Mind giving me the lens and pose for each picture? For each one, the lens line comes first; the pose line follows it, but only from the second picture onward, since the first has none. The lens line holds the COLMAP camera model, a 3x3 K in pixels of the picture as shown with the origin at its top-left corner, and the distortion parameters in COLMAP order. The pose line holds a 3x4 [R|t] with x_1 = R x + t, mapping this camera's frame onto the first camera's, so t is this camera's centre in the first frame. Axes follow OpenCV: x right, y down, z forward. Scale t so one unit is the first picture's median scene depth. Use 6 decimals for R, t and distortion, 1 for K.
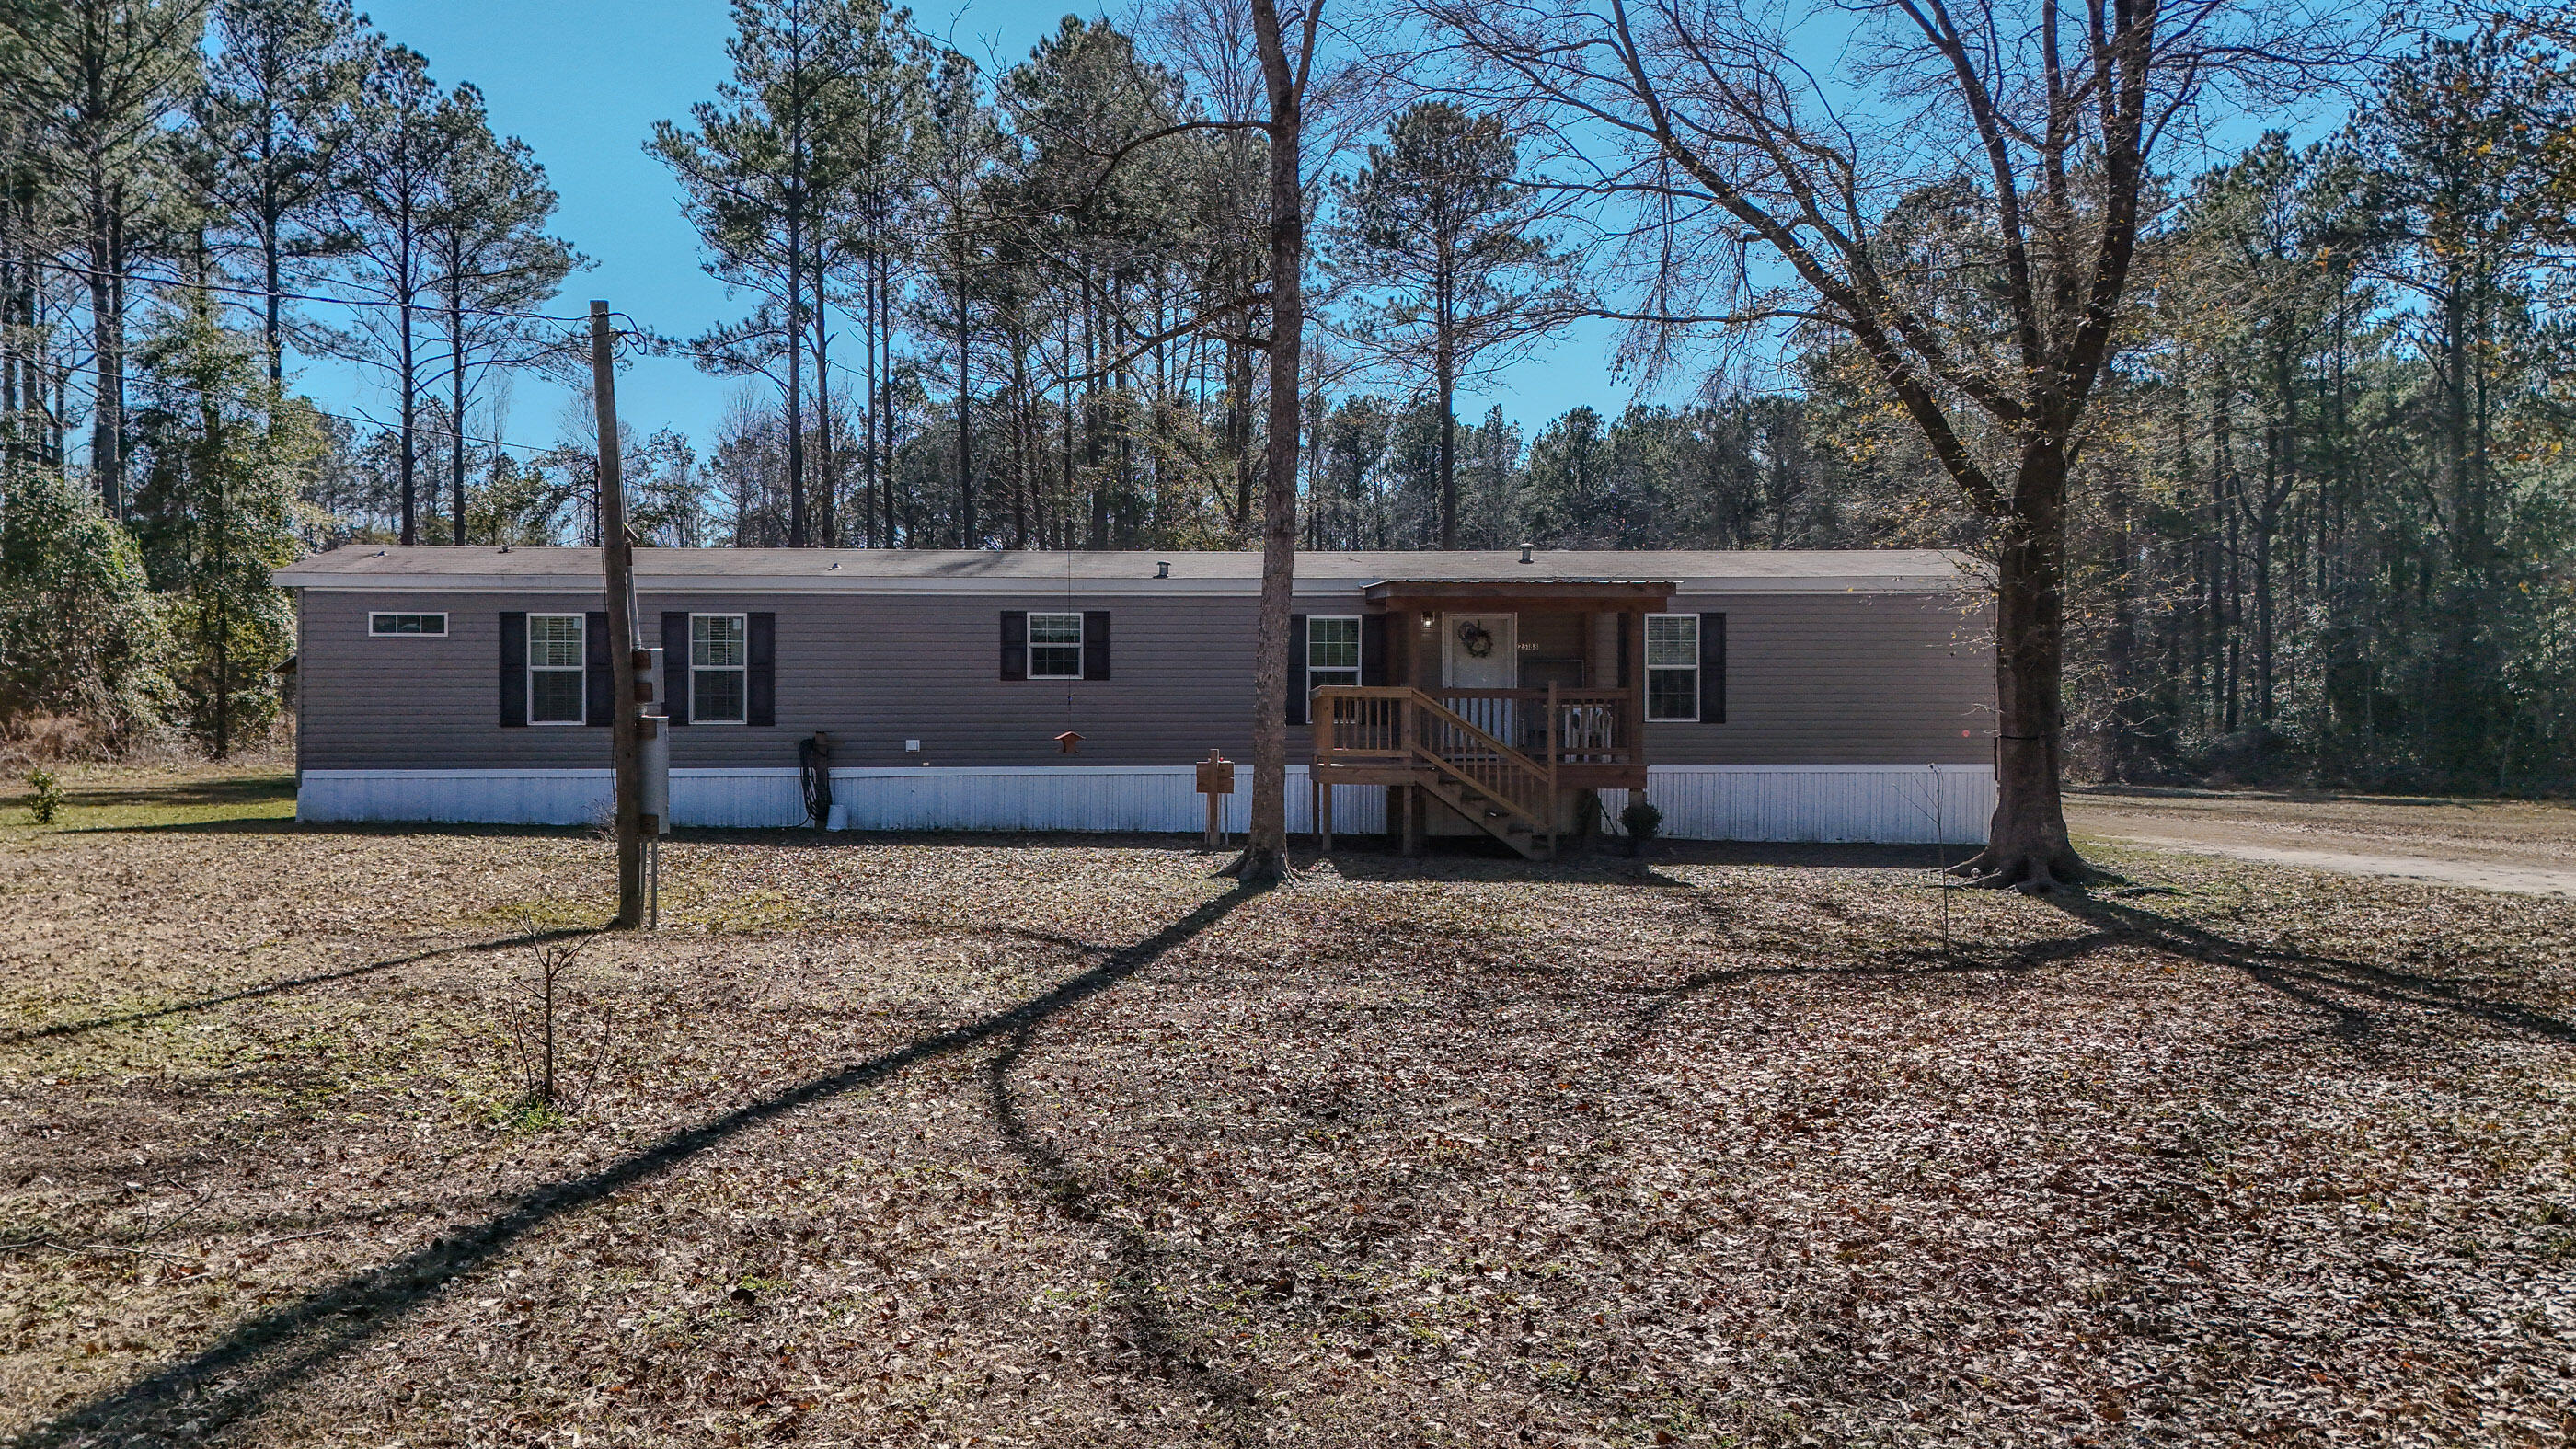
lens RADIAL K [[1864.6, 0, 1310.1], [0, 1864.6, 728.4], [0, 0, 1]] dist [0.119000, -0.181960]
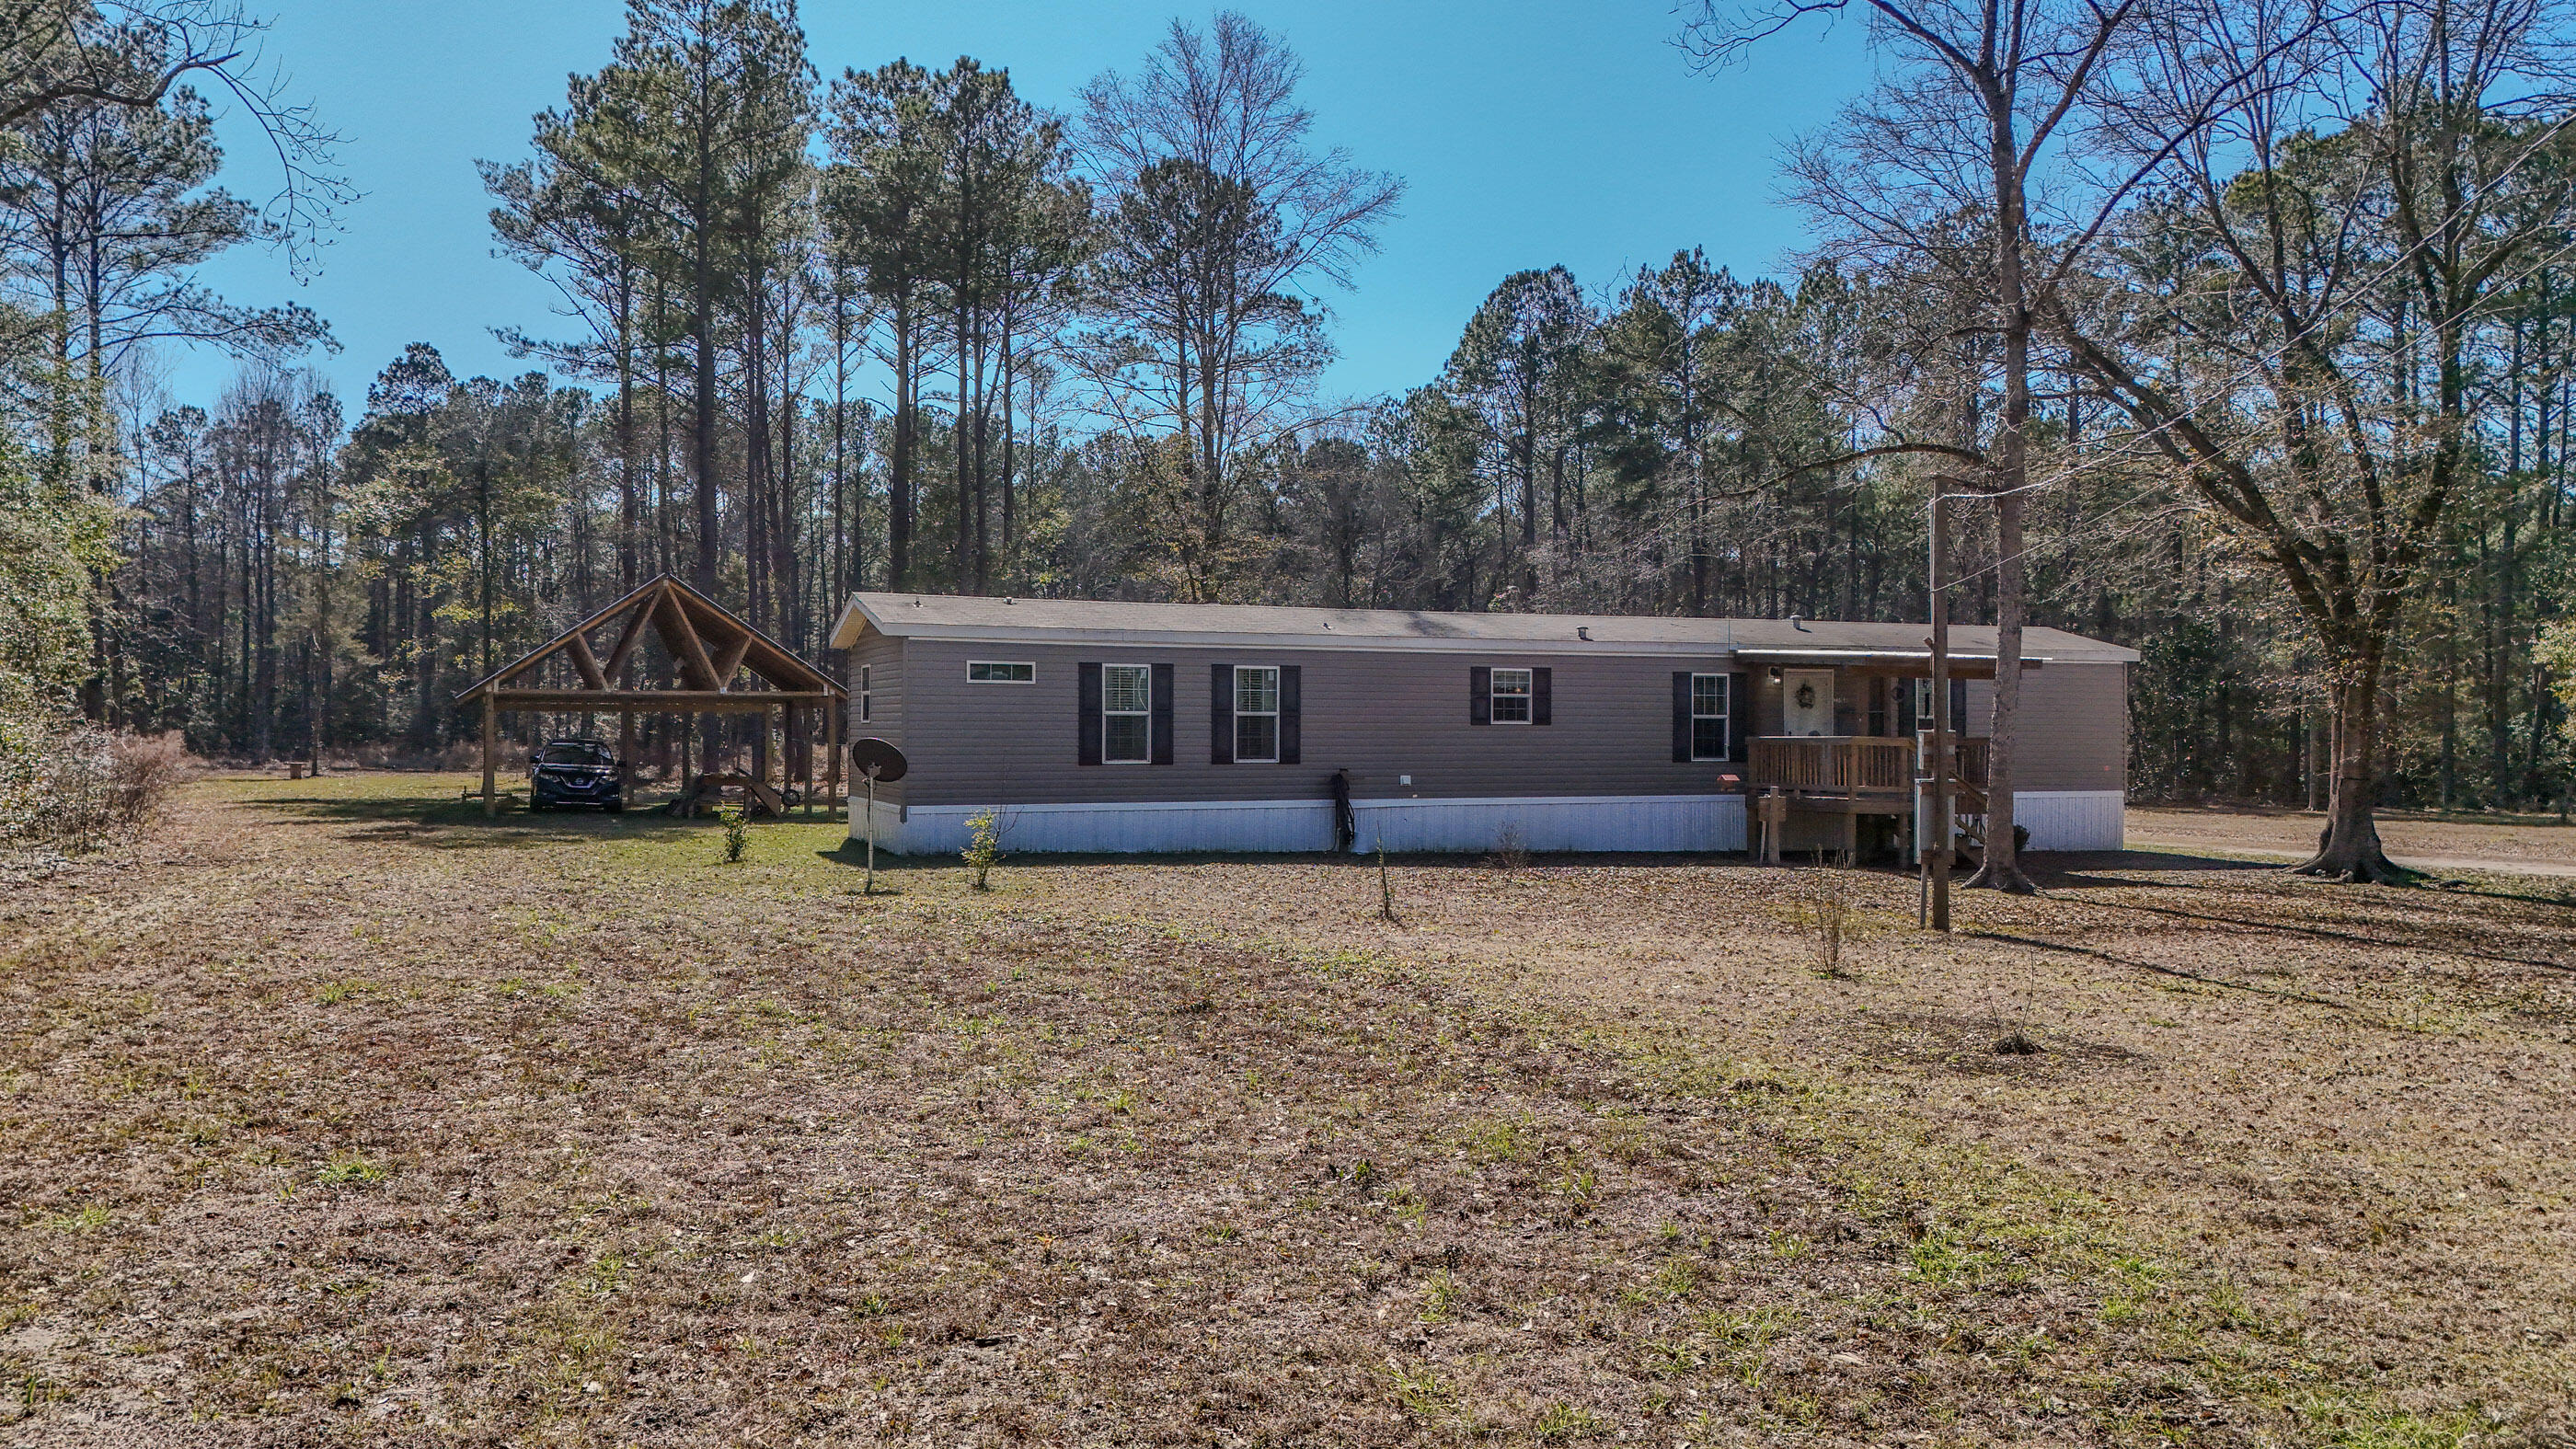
lens RADIAL K [[1864.6, 0, 1310.1], [0, 1864.6, 728.4], [0, 0, 1]] dist [0.119000, -0.181960]
pose [[0.938750, 0.004986, 0.344563, -0.666183], [-0.004063, 0.999986, -0.003399, -0.019067], [-0.344575, 0.001791, 0.938757, -0.071638]]
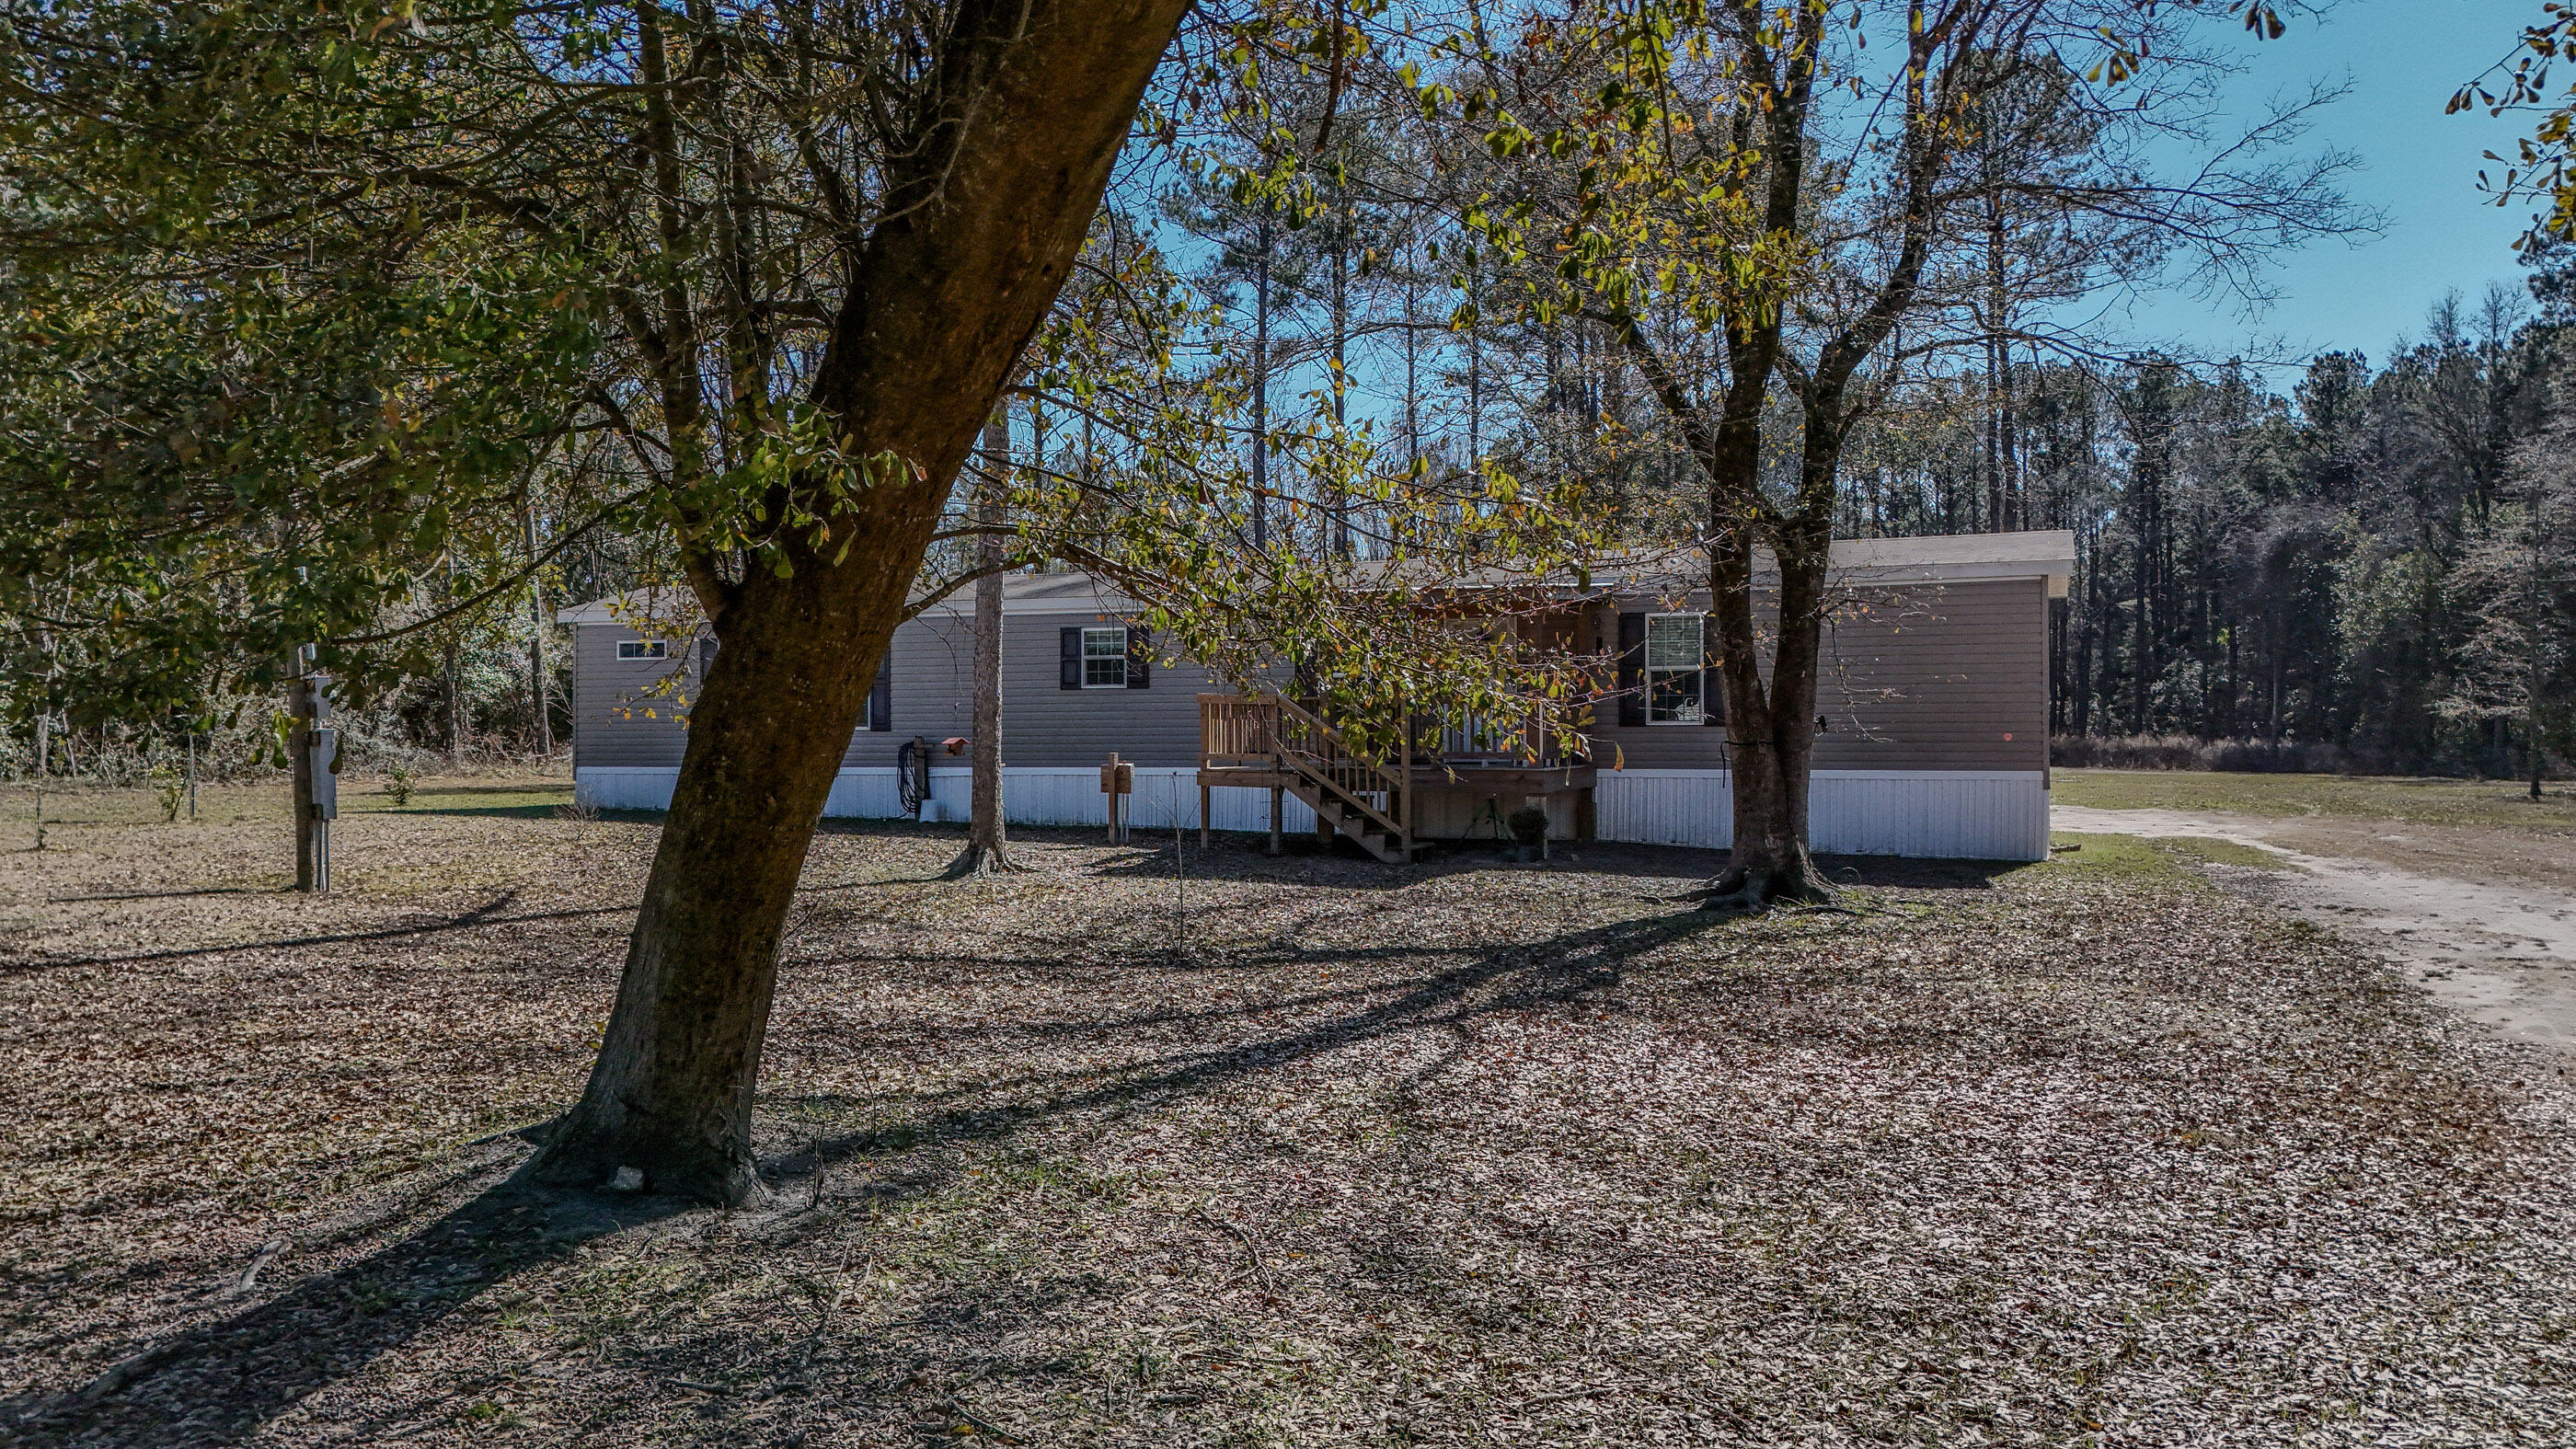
lens RADIAL K [[1864.6, 0, 1310.1], [0, 1864.6, 728.4], [0, 0, 1]] dist [0.119000, -0.181960]
pose [[0.912139, -0.002839, -0.409870, 0.424747], [0.003321, 0.999994, 0.000466, -0.002812], [0.409866, -0.001786, 0.912144, 0.046175]]
